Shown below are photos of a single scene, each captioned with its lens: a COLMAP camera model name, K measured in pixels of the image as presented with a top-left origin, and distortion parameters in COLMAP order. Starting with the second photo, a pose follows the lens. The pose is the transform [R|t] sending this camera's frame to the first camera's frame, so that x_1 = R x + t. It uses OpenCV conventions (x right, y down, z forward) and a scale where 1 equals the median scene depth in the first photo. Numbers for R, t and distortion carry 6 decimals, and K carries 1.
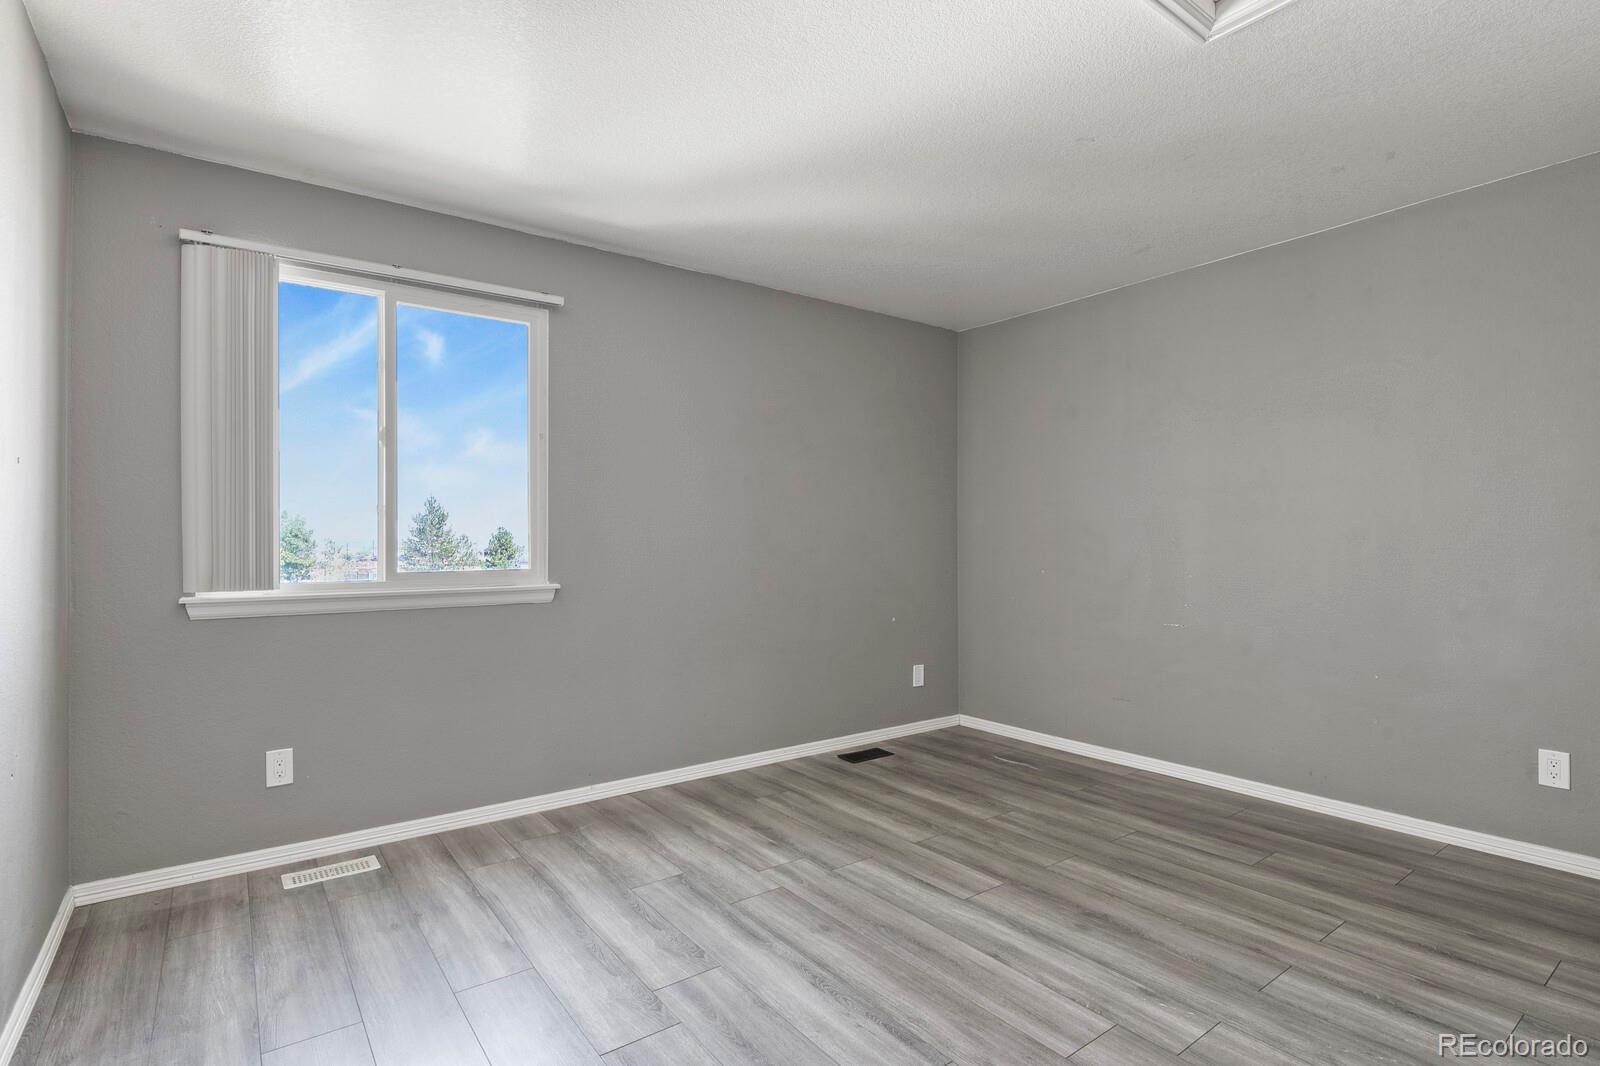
lens RADIAL K [[773.4, 0, 801.1], [0, 773.4, 538.8], [0, 0, 1]] dist [0.001454, -0.009068]
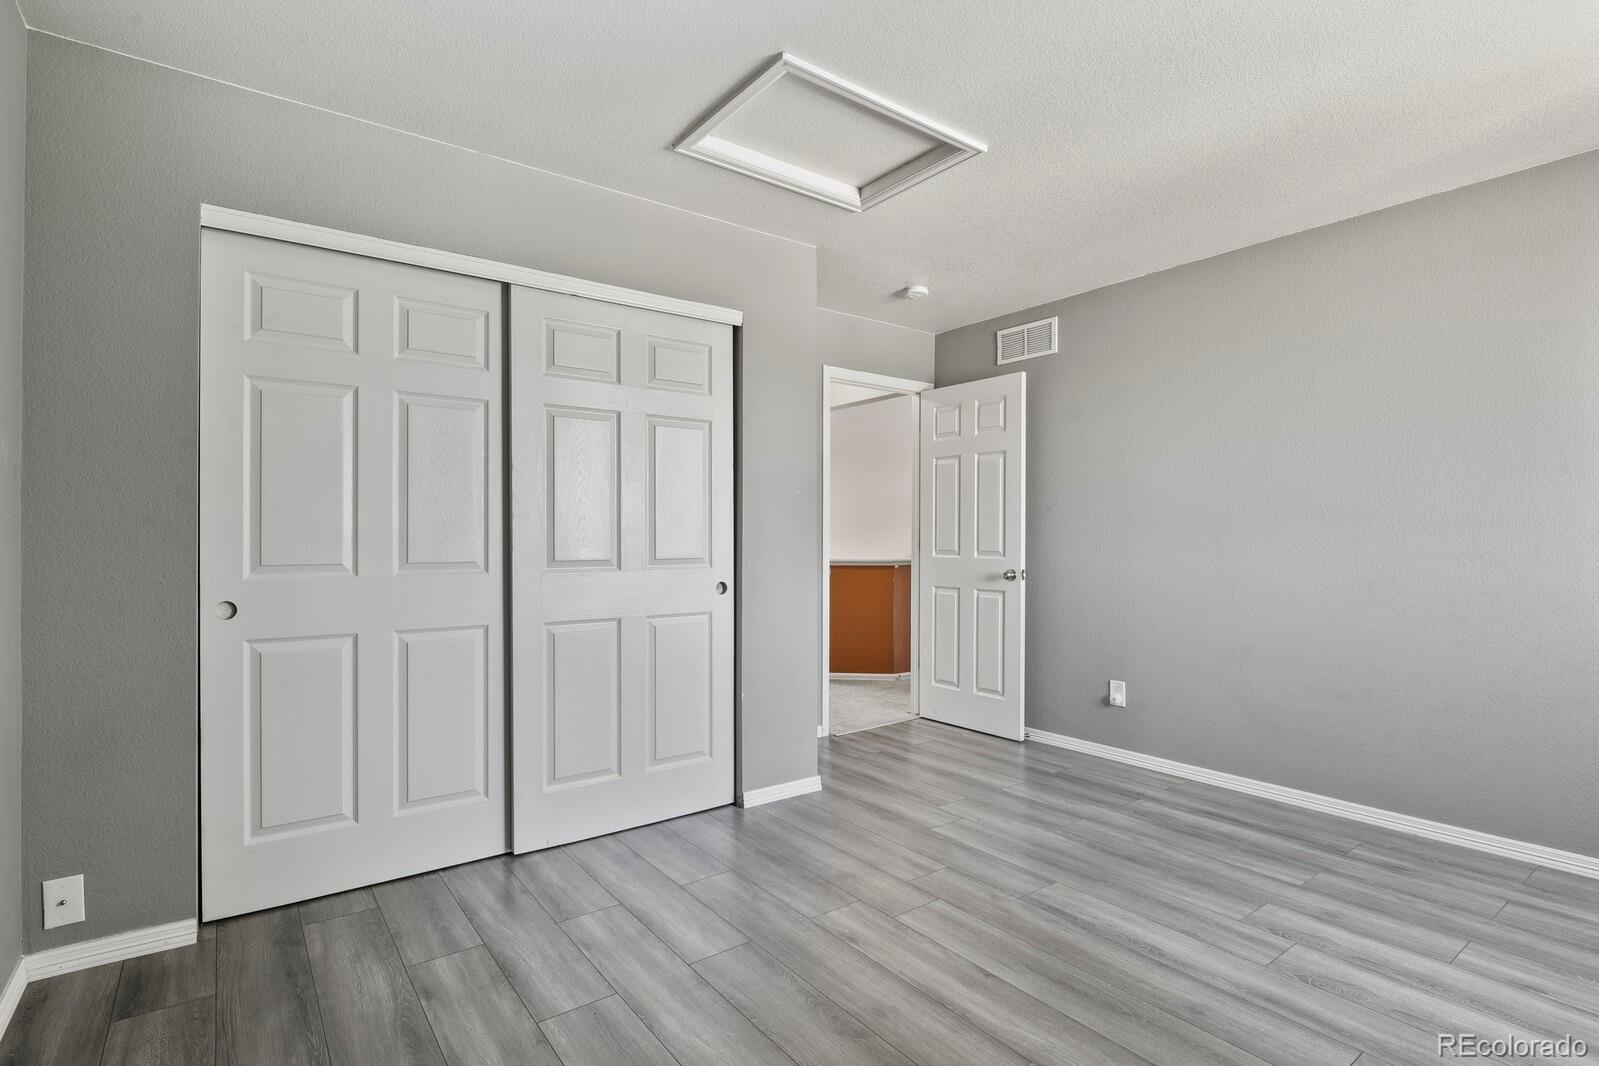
lens RADIAL K [[773.0, 0, 800.6], [0, 773.0, 538.8], [0, 0, 1]] dist [0.001454, -0.009068]
pose [[-0.999999, 0.001076, -0.000330, 0.483025], [0.001078, 0.999989, -0.004583, 0.009207], [0.000325, -0.004584, -0.999989, 1.959184]]
